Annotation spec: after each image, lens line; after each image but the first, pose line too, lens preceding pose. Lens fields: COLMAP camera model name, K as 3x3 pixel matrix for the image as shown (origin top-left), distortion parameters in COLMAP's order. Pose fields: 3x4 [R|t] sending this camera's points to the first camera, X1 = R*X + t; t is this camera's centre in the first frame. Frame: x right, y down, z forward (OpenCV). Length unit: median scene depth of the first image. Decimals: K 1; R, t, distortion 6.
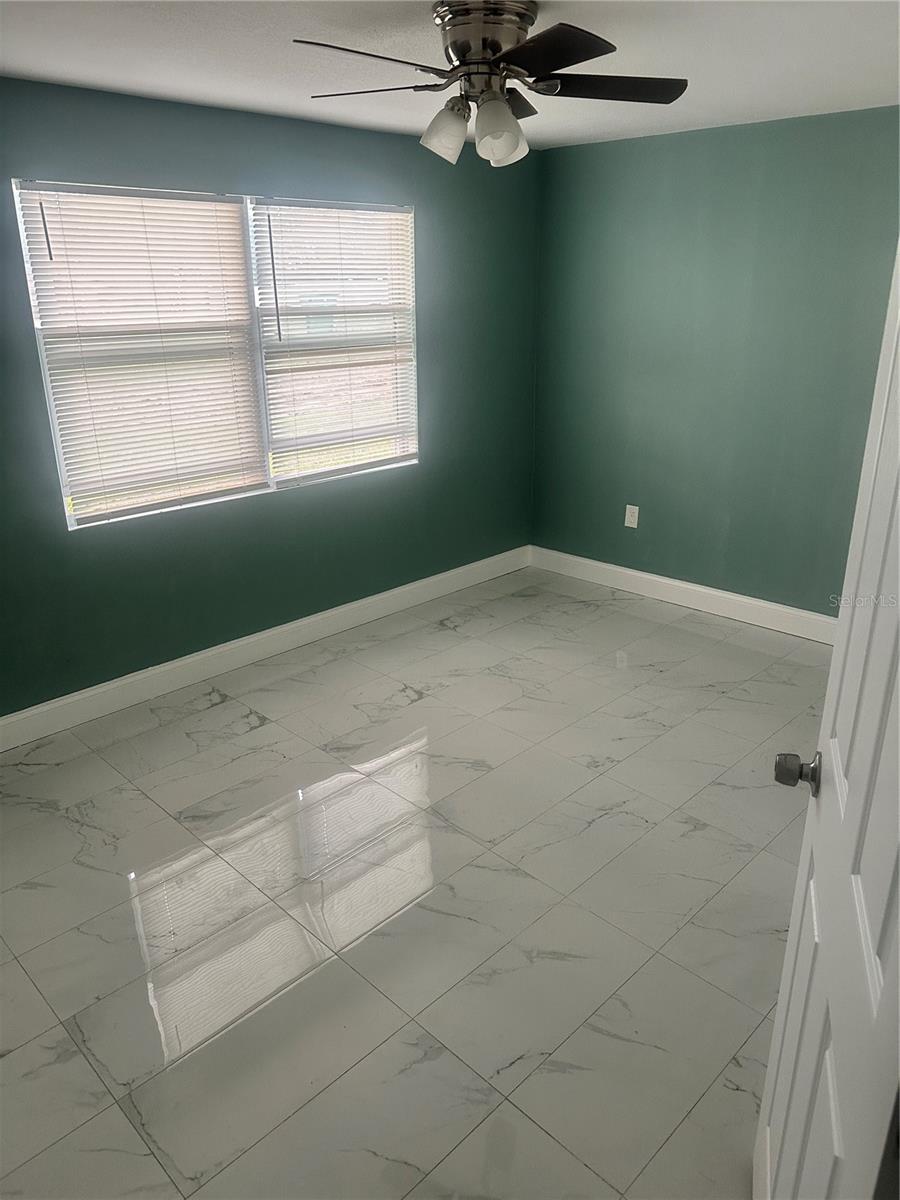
lens RADIAL K [[837.6, 0, 450.5], [0, 837.6, 600.8], [0, 0, 1]] dist [0.000468, 0.000006]
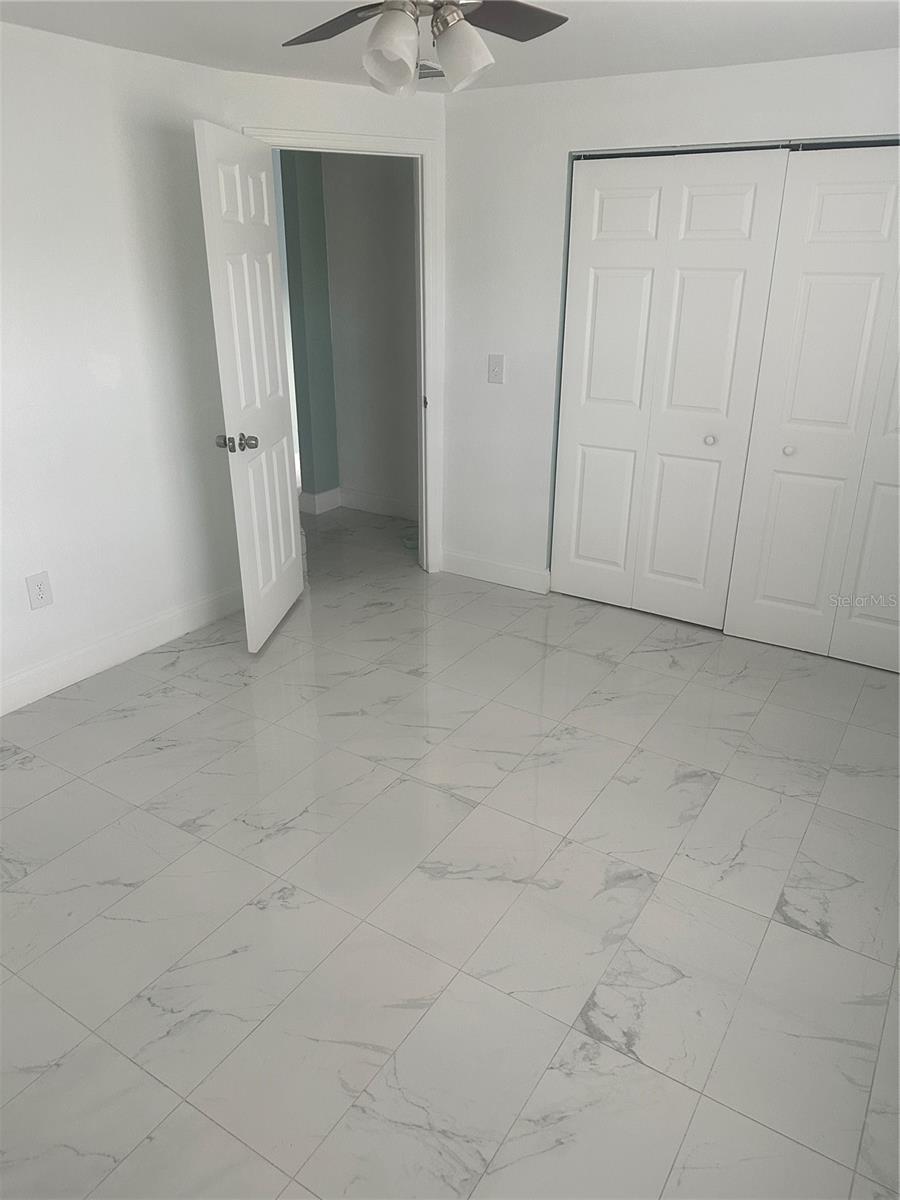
lens RADIAL K [[837.6, 0, 451.6], [0, 837.6, 601.3], [0, 0, 1]] dist [0.000468, 0.000006]
pose [[-0.977673, 0.080147, -0.194249, 0.150523], [-0.070814, 0.744674, 0.663662, -0.500000], [0.197842, 0.662599, -0.722371, 1.390792]]
